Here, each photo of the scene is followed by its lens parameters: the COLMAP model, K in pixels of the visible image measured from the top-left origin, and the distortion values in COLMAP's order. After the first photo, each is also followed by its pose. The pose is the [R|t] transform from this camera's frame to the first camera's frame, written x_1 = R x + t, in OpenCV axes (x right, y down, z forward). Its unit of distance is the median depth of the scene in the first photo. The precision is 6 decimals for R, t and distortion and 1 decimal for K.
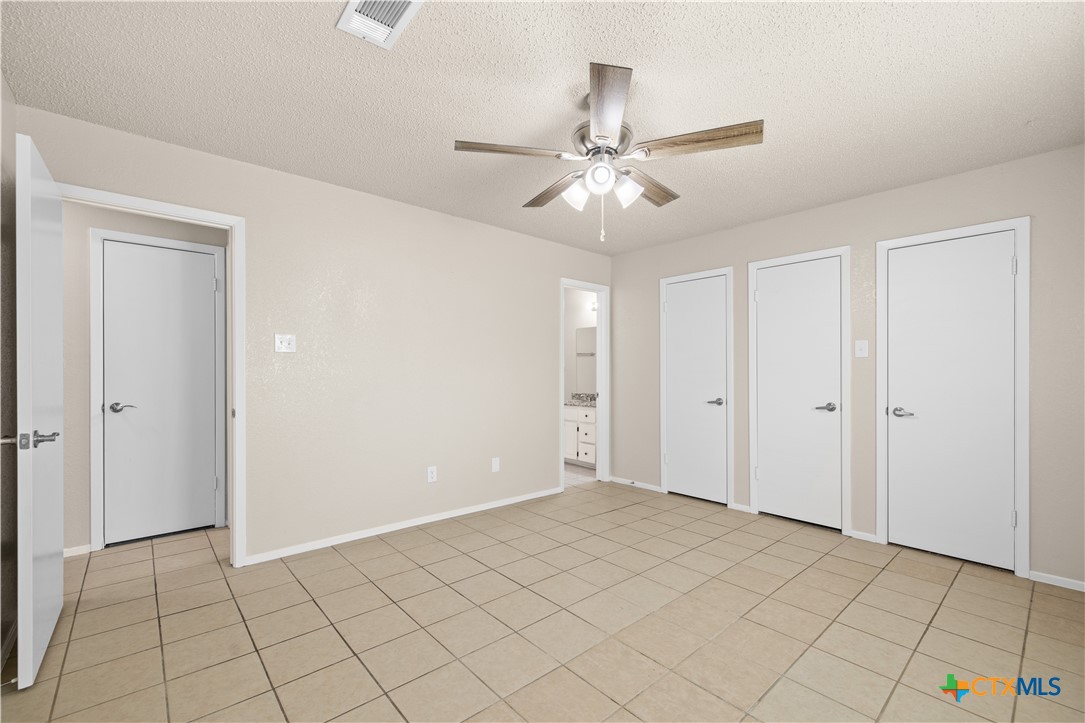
lens RADIAL K [[458.4, 0, 542.7], [0, 458.4, 369.2], [0, 0, 1]] dist [0.012076, -0.000633]
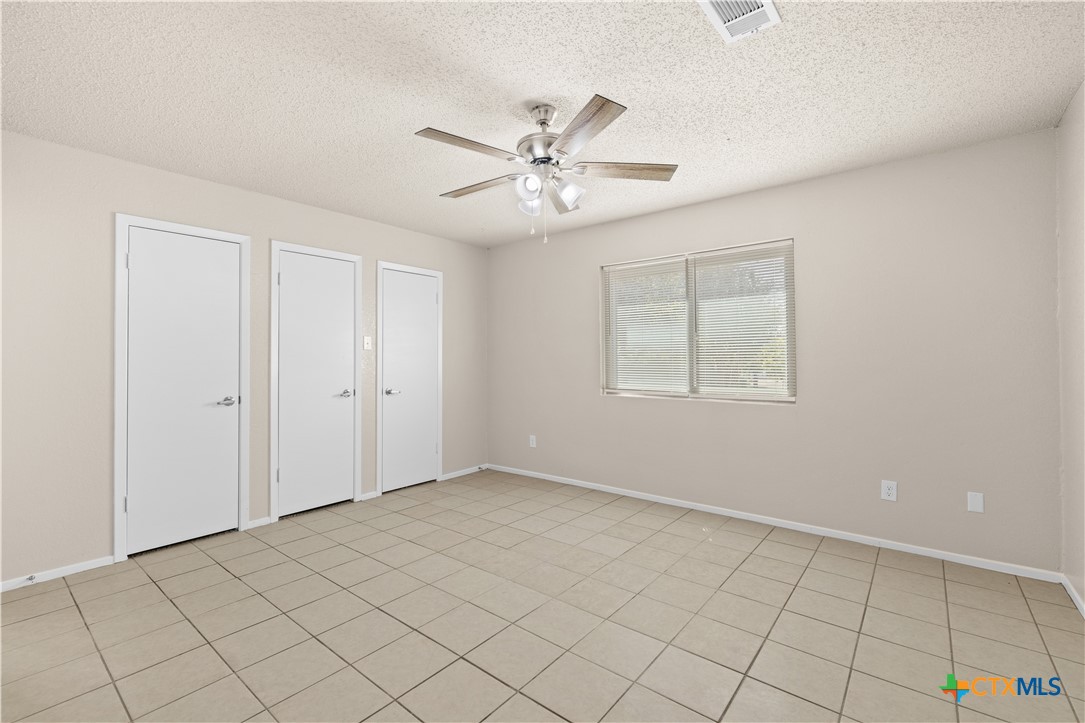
lens RADIAL K [[458.4, 0, 539.1], [0, 458.4, 357.9], [0, 0, 1]] dist [0.012076, -0.000633]
pose [[-0.139397, 0.005514, 0.990221, -0.580452], [0.001370, 0.999985, -0.005375, 0.001971], [-0.990236, 0.000607, -0.139402, 0.723975]]
